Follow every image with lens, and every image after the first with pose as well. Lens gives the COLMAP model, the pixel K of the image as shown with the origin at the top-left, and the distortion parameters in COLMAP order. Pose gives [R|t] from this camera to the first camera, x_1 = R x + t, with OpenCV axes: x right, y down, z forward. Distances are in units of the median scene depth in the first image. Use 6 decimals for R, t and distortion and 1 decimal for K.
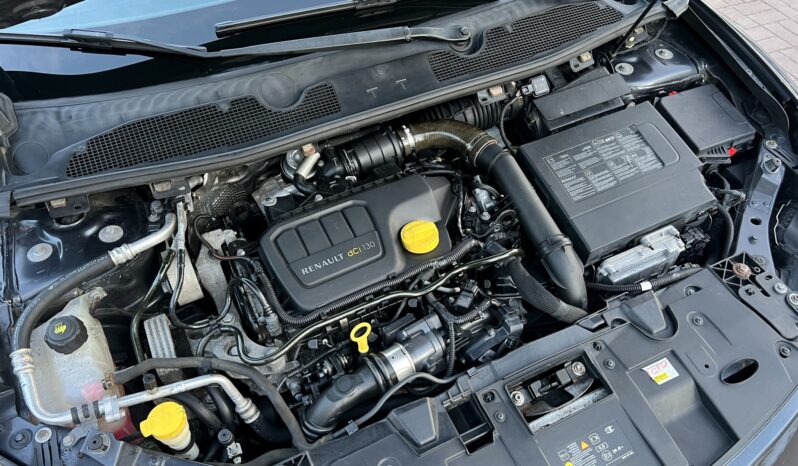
lens RADIAL K [[619.6, 0, 393.0], [0, 619.6, 224.2], [0, 0, 1]] dist [0.127868, -0.205199]
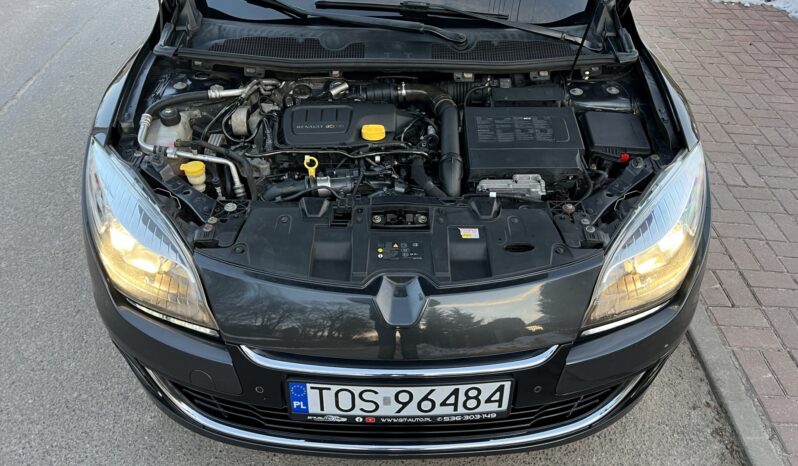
lens RADIAL K [[619.6, 0, 393.0], [0, 619.6, 224.2], [0, 0, 1]] dist [0.127868, -0.205199]
pose [[0.901386, 0.278527, -0.331551, 0.687950], [-0.335217, 0.933525, -0.127125, 0.427532], [0.274103, 0.225730, 0.934833, -0.430198]]
